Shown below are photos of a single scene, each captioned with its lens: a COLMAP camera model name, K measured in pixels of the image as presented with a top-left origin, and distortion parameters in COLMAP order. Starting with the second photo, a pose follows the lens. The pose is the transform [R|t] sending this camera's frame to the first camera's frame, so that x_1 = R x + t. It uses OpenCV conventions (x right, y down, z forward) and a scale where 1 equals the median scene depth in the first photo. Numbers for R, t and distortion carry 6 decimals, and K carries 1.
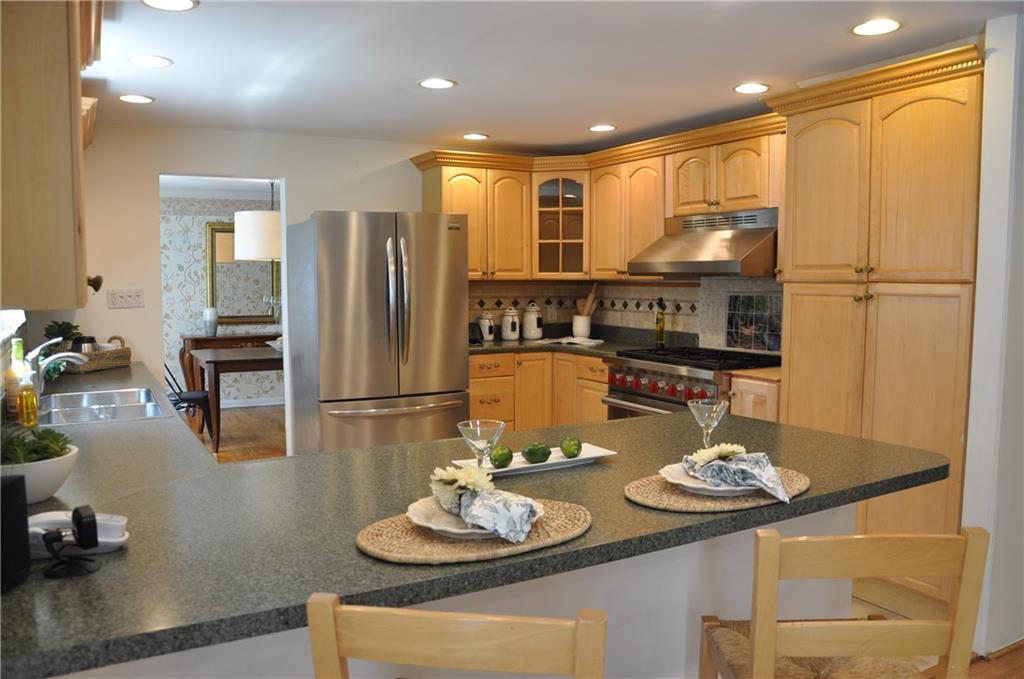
lens RADIAL K [[812.9, 0, 511.5], [0, 812.9, 357.4], [0, 0, 1]] dist [-0.129227, 0.063348]
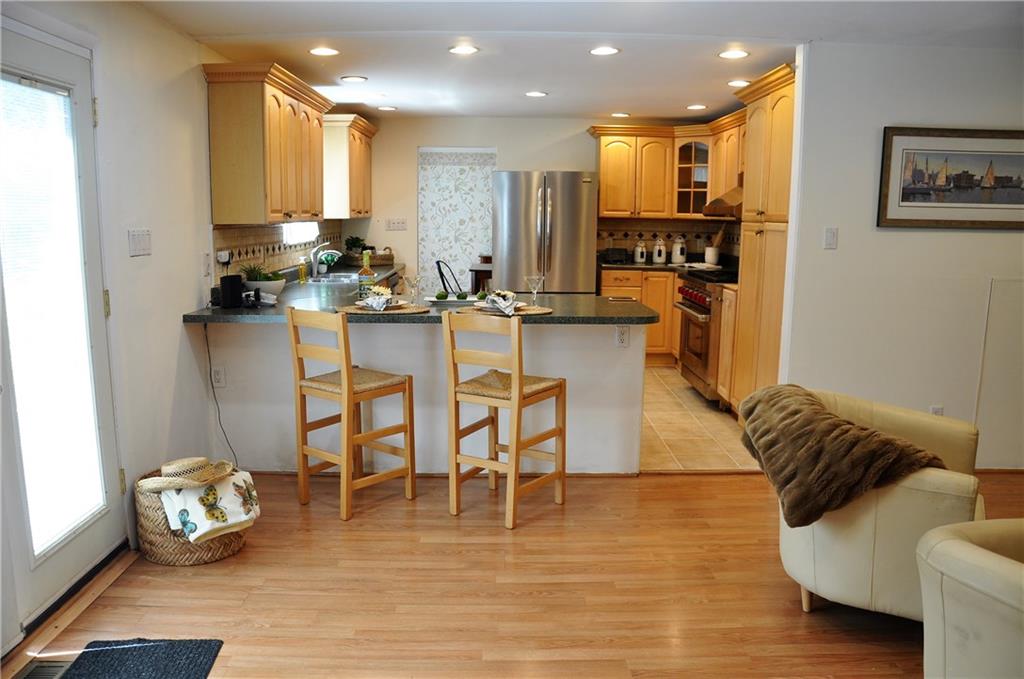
lens RADIAL K [[812.9, 0, 511.5], [0, 812.9, 357.4], [0, 0, 1]] dist [-0.129227, 0.063348]
pose [[0.880002, 0.095254, -0.465321, 0.441335], [-0.059787, 0.994106, 0.090434, 0.028399], [0.471193, -0.051762, 0.880510, -0.314899]]
